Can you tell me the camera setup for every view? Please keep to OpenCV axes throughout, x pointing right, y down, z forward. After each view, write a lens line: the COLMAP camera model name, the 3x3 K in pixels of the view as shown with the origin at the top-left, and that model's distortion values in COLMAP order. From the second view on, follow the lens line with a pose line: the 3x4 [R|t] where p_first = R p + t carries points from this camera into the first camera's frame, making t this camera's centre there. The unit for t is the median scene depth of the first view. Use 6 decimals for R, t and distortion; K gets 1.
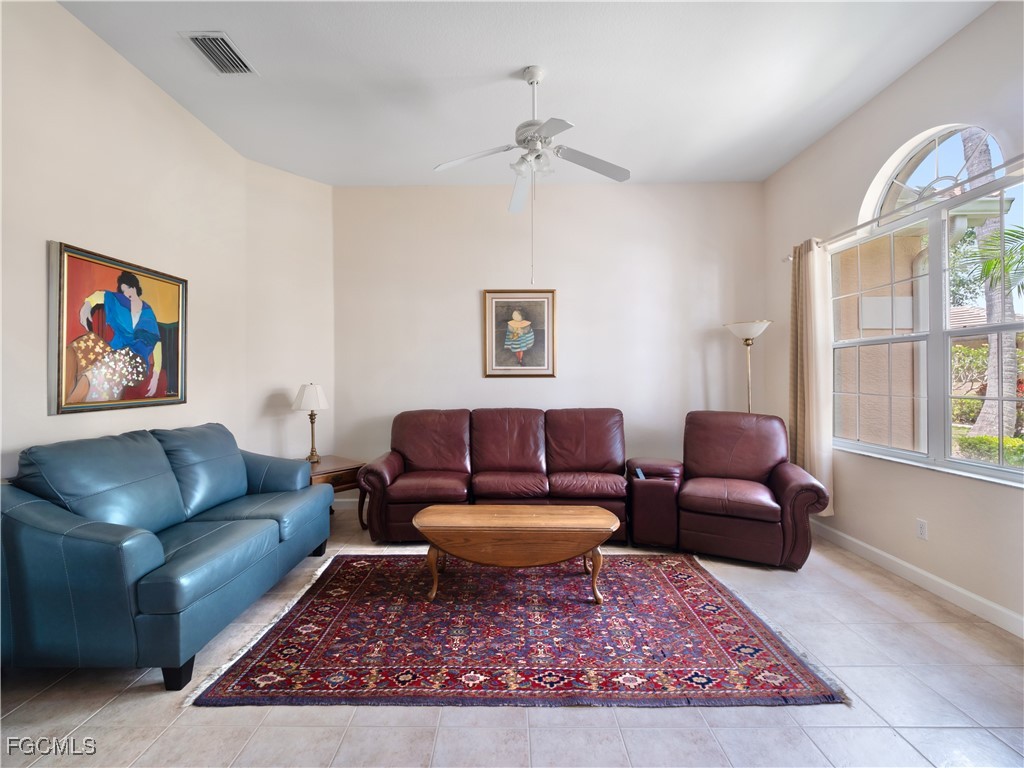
lens RADIAL K [[457.3, 0, 493.4], [0, 457.3, 376.9], [0, 0, 1]] dist [0.008901, -0.011927]
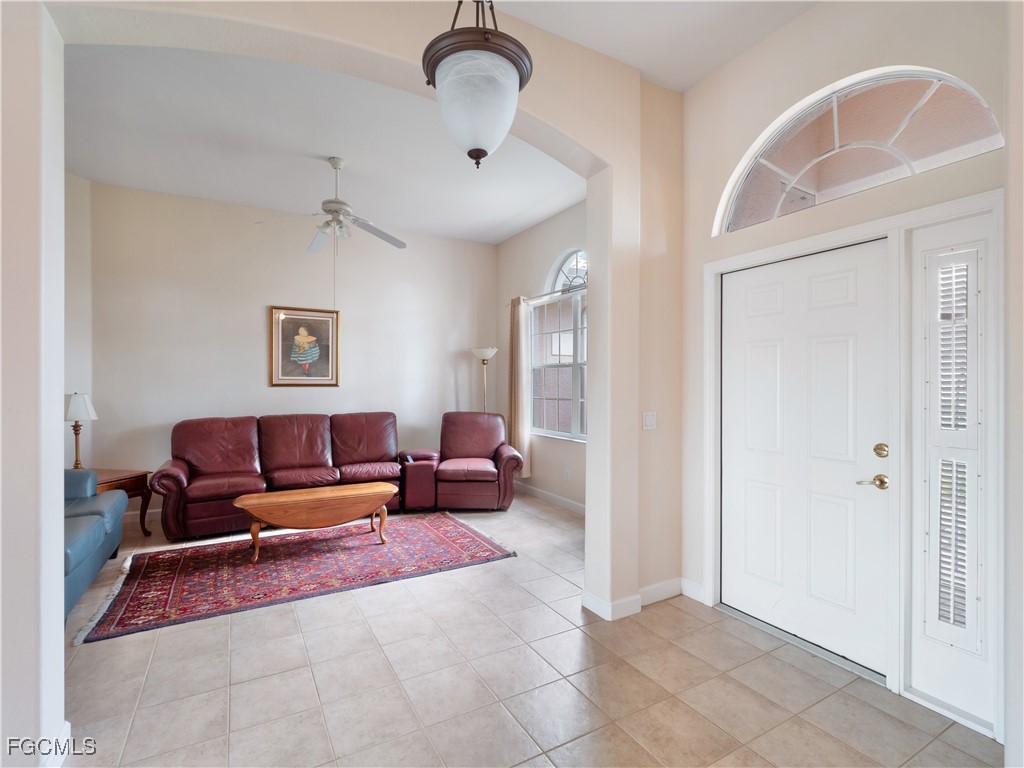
lens RADIAL K [[487.4, 0, 509.4], [0, 487.4, 385.5], [0, 0, 1]] dist [-0.003571, -0.000742]
pose [[0.864735, 0.003827, 0.502214, -0.145761], [-0.007038, 0.999965, 0.004499, -0.013980], [-0.502179, -0.007425, 0.864732, -0.379483]]
